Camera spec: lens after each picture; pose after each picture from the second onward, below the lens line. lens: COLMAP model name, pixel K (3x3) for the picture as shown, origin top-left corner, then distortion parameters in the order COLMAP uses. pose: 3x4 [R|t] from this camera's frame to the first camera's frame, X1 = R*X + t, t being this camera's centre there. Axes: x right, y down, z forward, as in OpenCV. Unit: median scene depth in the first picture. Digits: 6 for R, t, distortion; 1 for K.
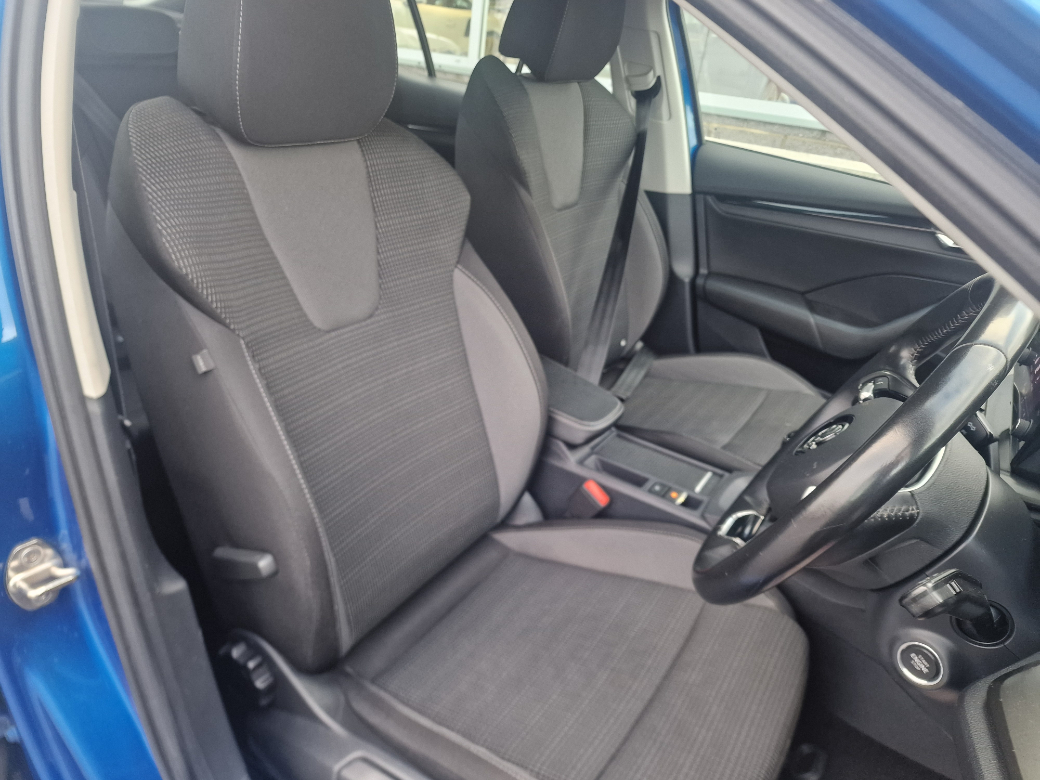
lens RADIAL K [[680.9, 0, 517.8], [0, 680.9, 387.9], [0, 0, 1]] dist [0.021253, -0.042165]
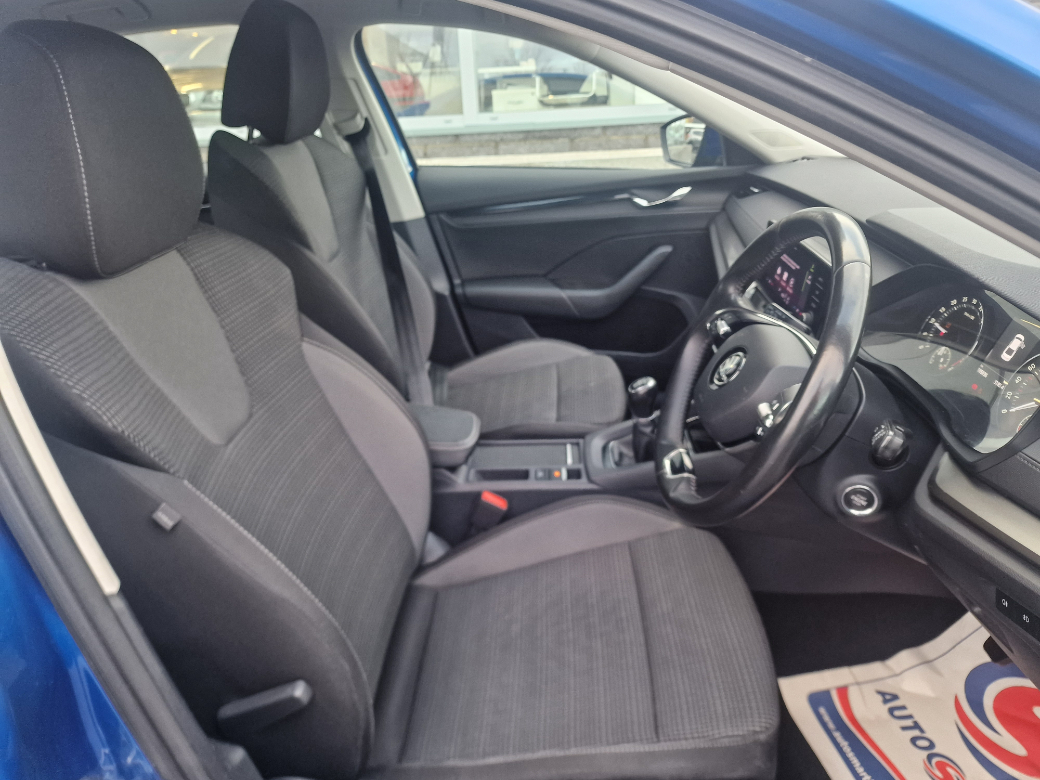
lens RADIAL K [[680.9, 0, 495.5], [0, 680.9, 386.8], [0, 0, 1]] dist [0.021253, -0.042165]
pose [[0.865907, -0.333763, 0.372569, -0.215864], [0.347043, 0.937266, 0.033061, -0.046411], [-0.360231, 0.100670, 0.927415, -0.009795]]
